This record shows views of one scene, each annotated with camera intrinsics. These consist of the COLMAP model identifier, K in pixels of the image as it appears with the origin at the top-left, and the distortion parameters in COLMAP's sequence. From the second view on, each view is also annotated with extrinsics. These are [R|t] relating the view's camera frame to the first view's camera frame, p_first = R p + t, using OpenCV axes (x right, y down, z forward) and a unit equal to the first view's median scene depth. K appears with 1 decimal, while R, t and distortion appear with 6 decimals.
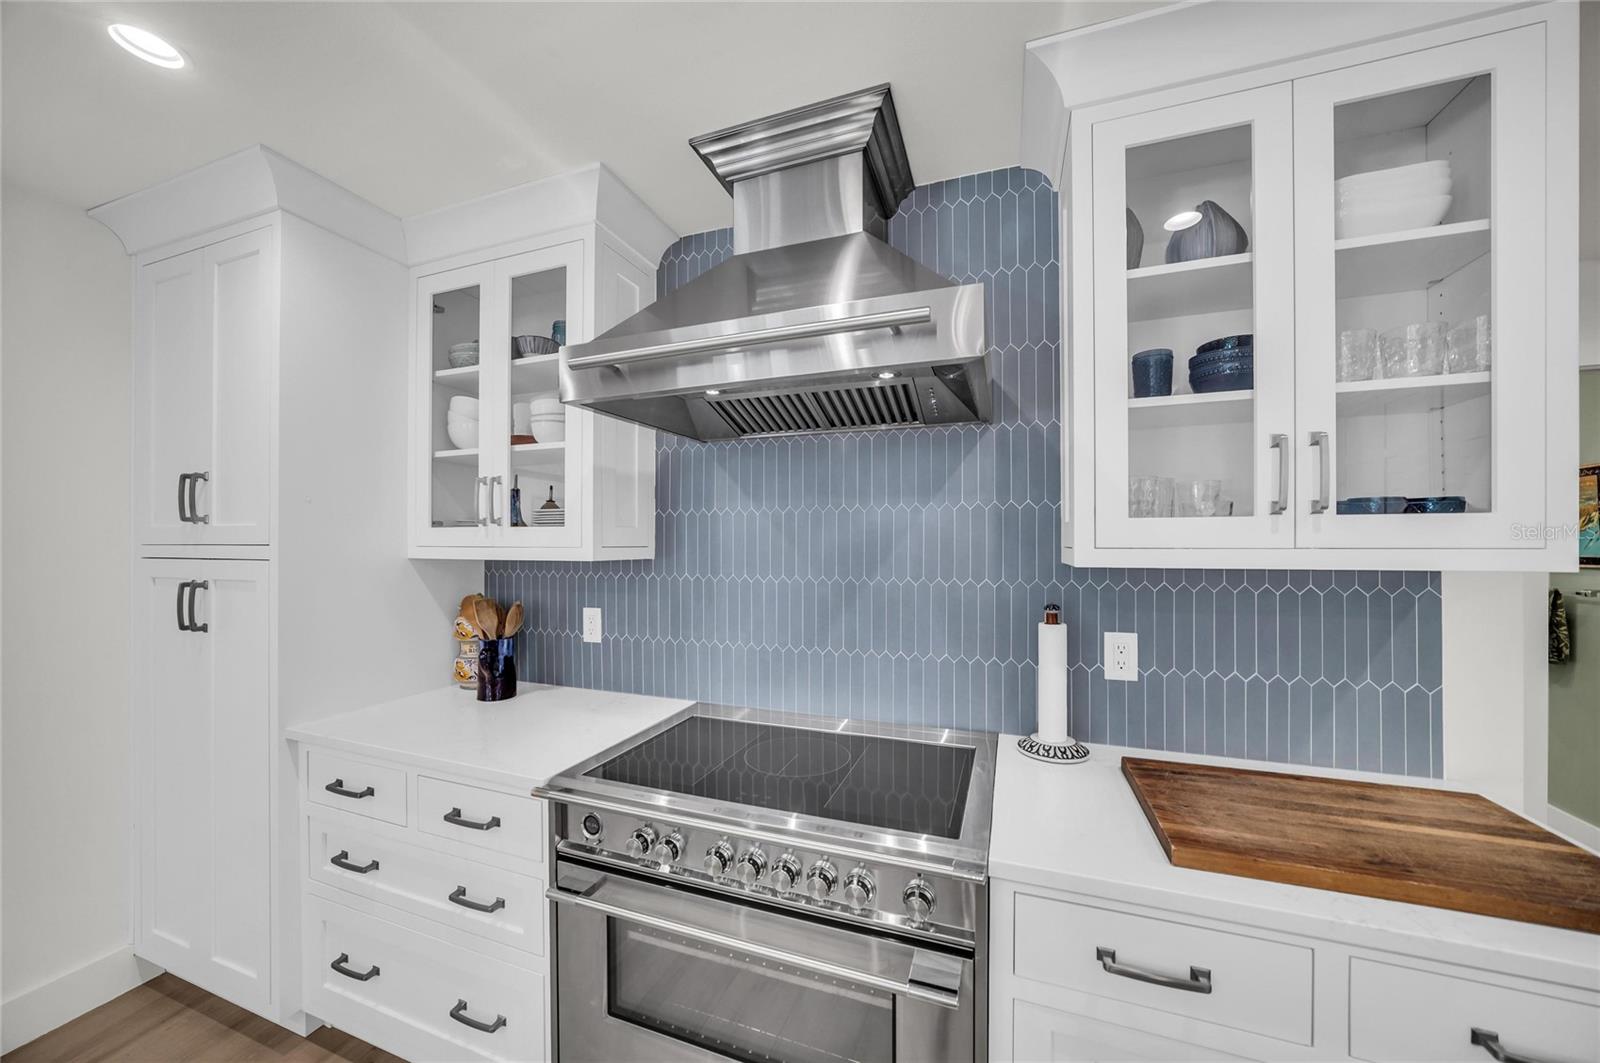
lens RADIAL K [[572.3, 0, 804.4], [0, 572.3, 540.3], [0, 0, 1]] dist [0.000960, 0.000176]
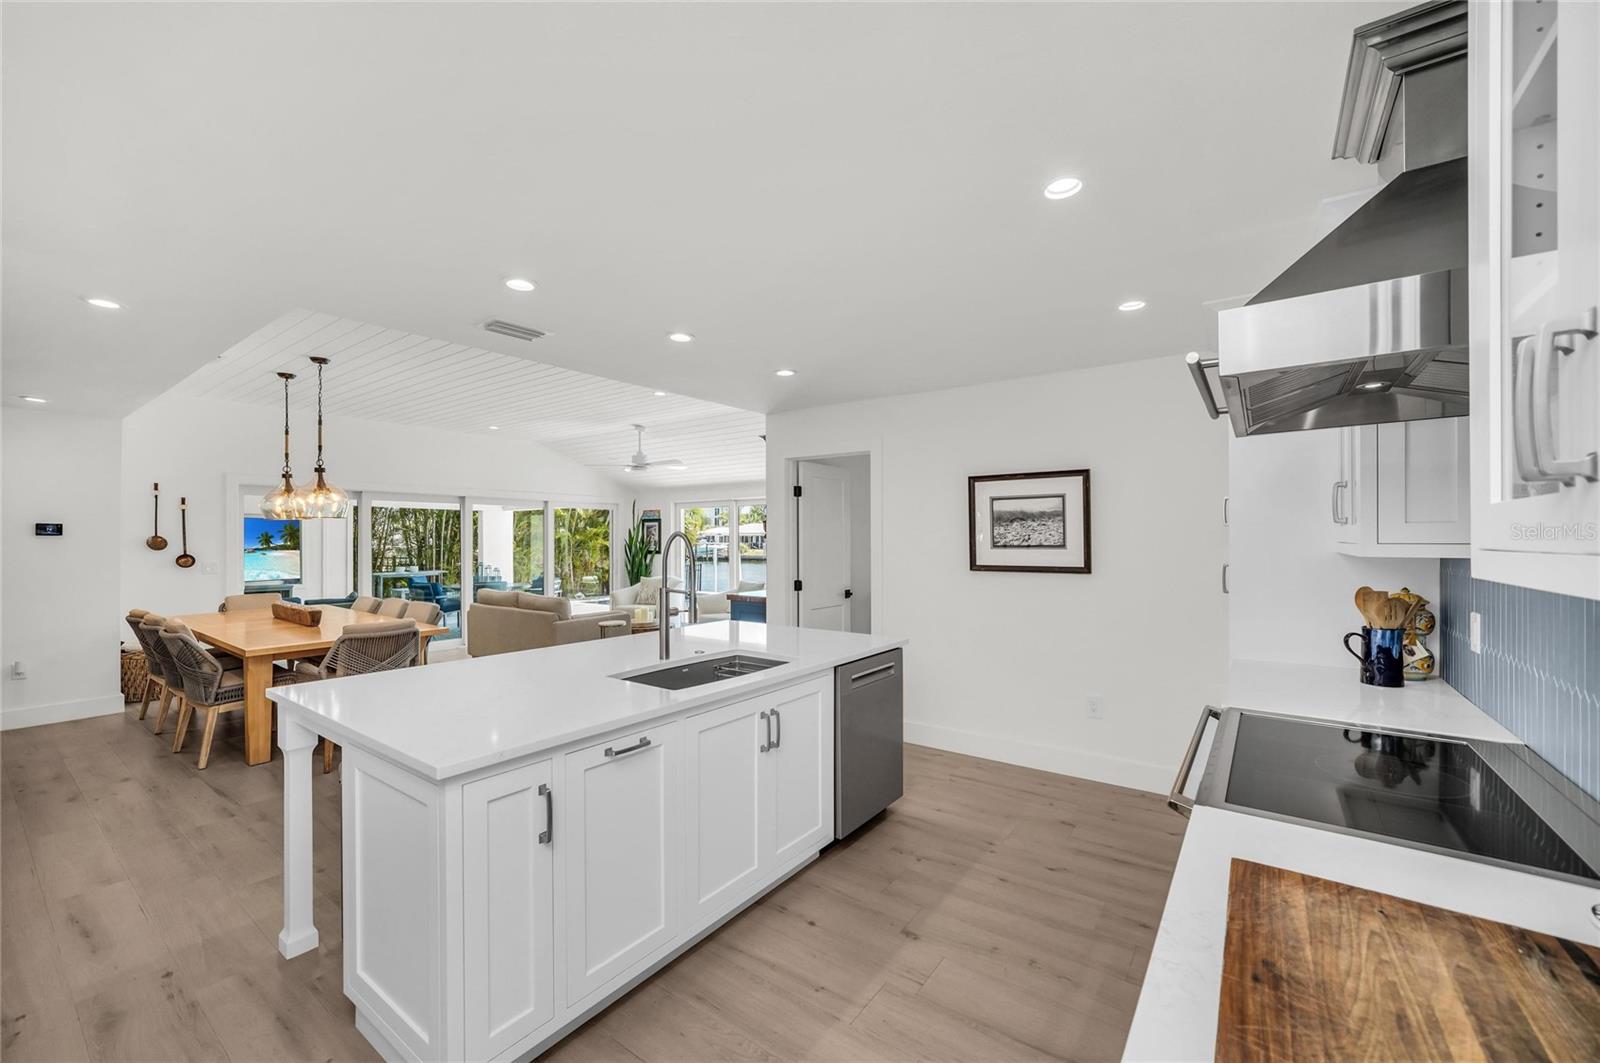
lens RADIAL K [[641.3, 0, 797.1], [0, 641.3, 527.9], [0, 0, 1]] dist [0.000803, 0.000359]
pose [[-0.290401, -0.014508, -0.956795, 0.961828], [0.006752, 0.999829, -0.017210, -0.003934], [0.956881, -0.011458, -0.290253, 0.314783]]
